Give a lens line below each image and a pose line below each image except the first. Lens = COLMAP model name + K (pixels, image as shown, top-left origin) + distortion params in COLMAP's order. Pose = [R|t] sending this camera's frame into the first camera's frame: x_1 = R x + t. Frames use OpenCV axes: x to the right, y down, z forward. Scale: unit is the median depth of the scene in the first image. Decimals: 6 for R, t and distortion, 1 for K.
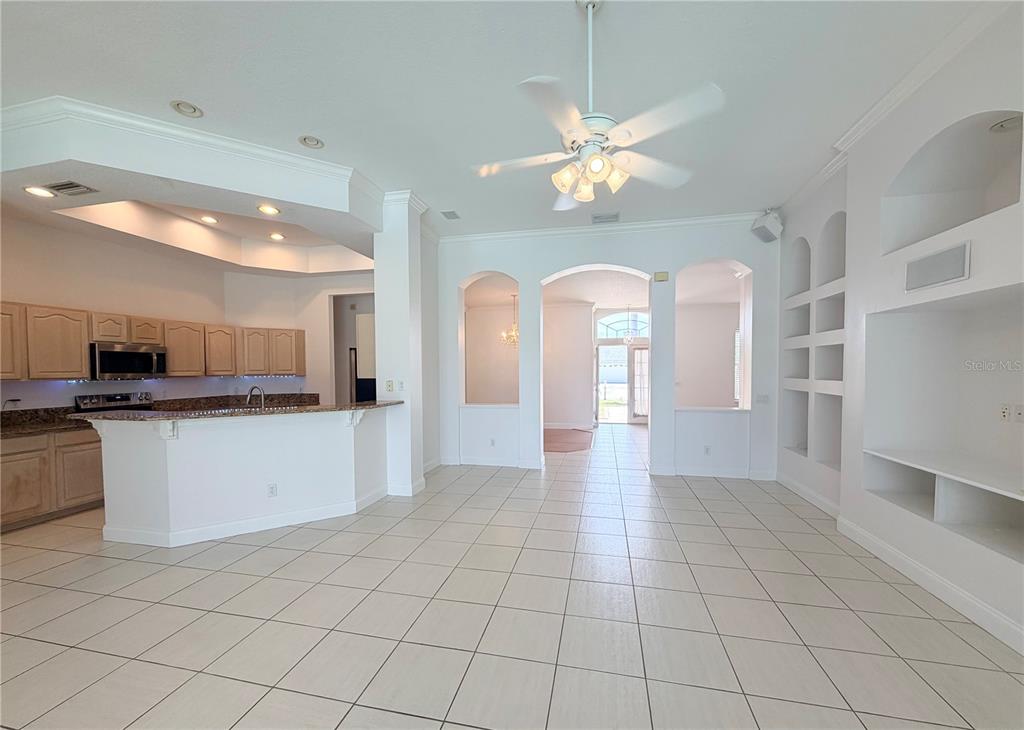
lens RADIAL K [[406.4, 0, 508.6], [0, 406.4, 382.9], [0, 0, 1]] dist [-0.000961, 0.000046]
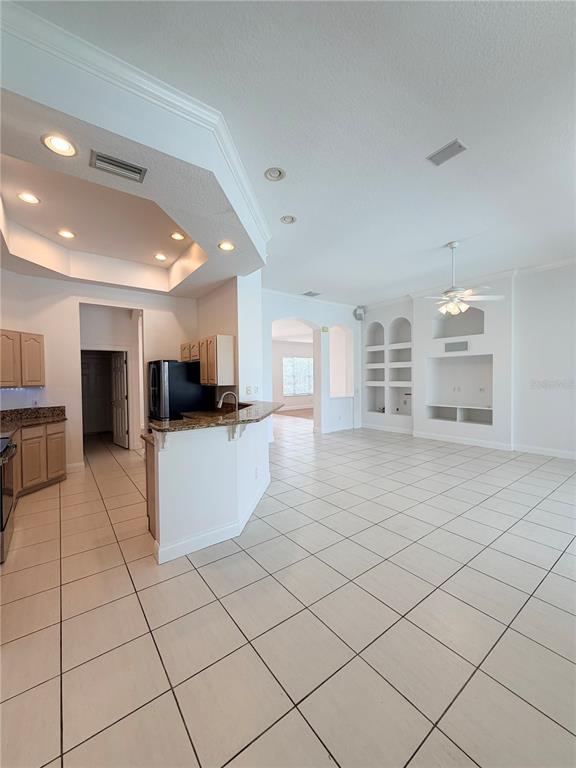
lens RADIAL K [[310.4, 0, 288.0], [0, 310.4, 384.0], [0, 0, 1]] dist [0.001212, 0.000090]
pose [[0.642289, -0.018560, 0.766238, -0.942752], [0.033727, 0.999423, -0.004063, -0.004763], [-0.765720, 0.028453, 0.642544, 0.220085]]
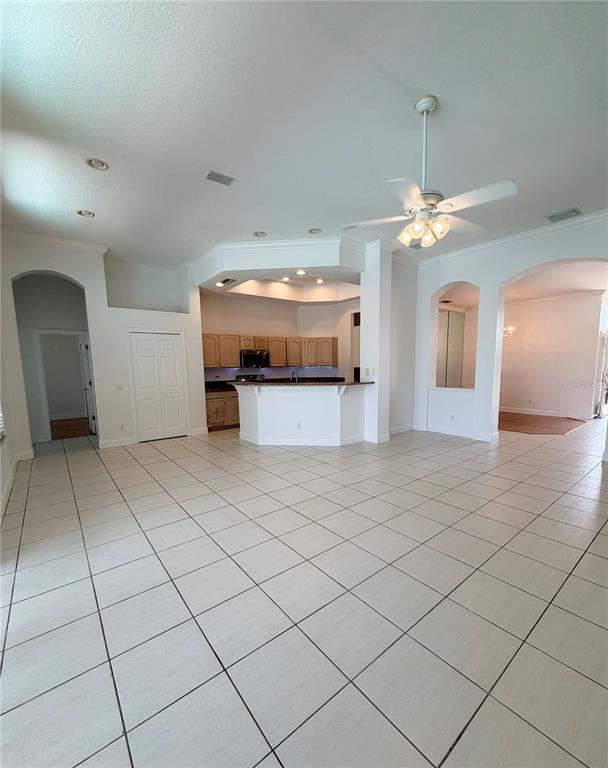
lens RADIAL K [[325.2, 0, 306.1], [0, 325.2, 407.0], [0, 0, 1]] dist [-0.000784, -0.000047]
pose [[0.781311, 0.075335, -0.619579, 0.291125], [-0.010960, 0.994192, 0.107064, 0.009225], [0.624046, -0.076859, 0.777598, -0.122139]]
